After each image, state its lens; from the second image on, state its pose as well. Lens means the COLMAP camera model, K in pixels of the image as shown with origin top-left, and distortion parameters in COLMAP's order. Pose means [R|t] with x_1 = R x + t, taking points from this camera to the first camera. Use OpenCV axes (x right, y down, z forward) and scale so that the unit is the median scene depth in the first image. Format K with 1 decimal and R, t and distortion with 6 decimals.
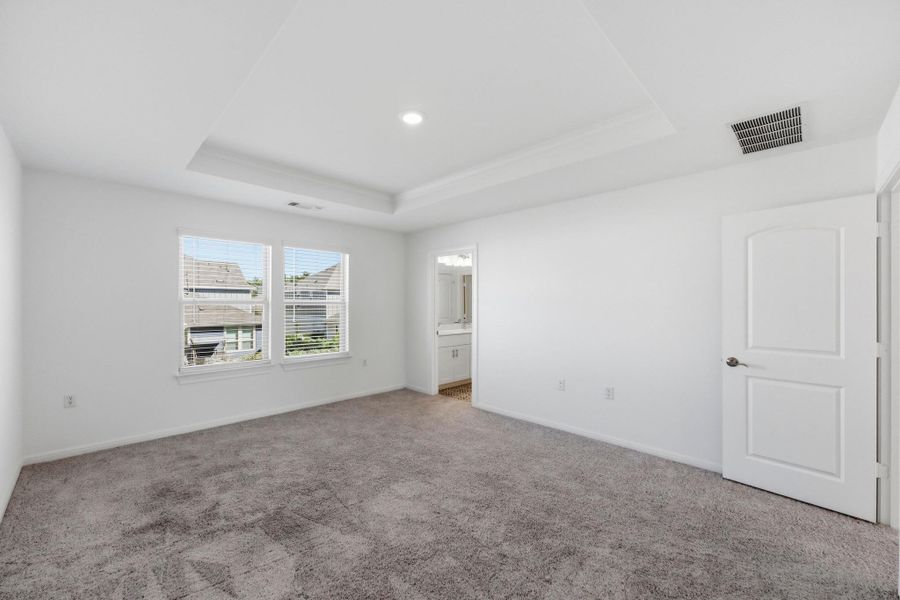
lens RADIAL K [[358.7, 0, 450.0], [0, 358.7, 300.0], [0, 0, 1]] dist [-0.001652, 0.000348]
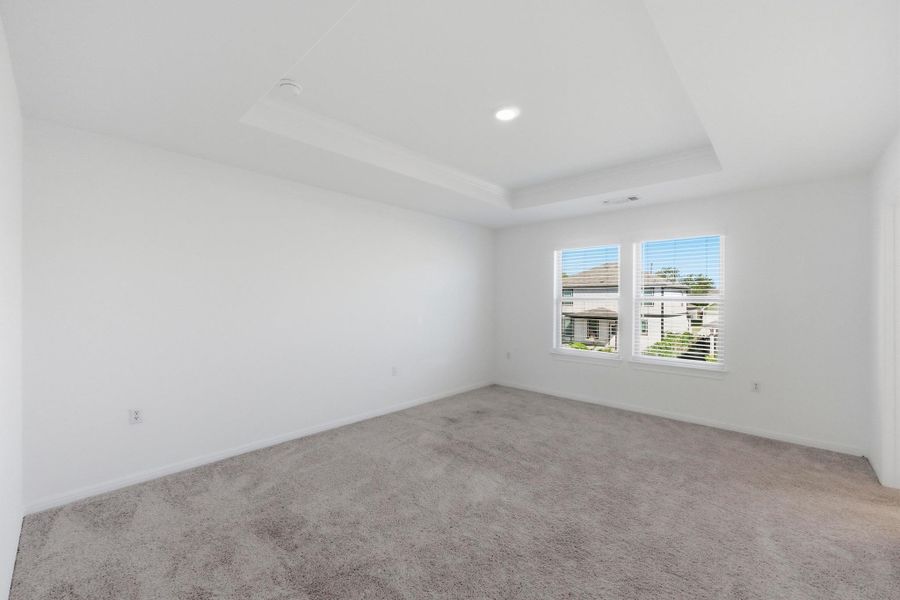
lens RADIAL K [[358.7, 0, 450.0], [0, 358.7, 300.0], [0, 0, 1]] dist [-0.001652, 0.000348]
pose [[0.052199, 0.004441, -0.998627, 0.612843], [0.003791, 0.999982, 0.004645, 0.001933], [0.998630, -0.004028, 0.052181, 0.546039]]
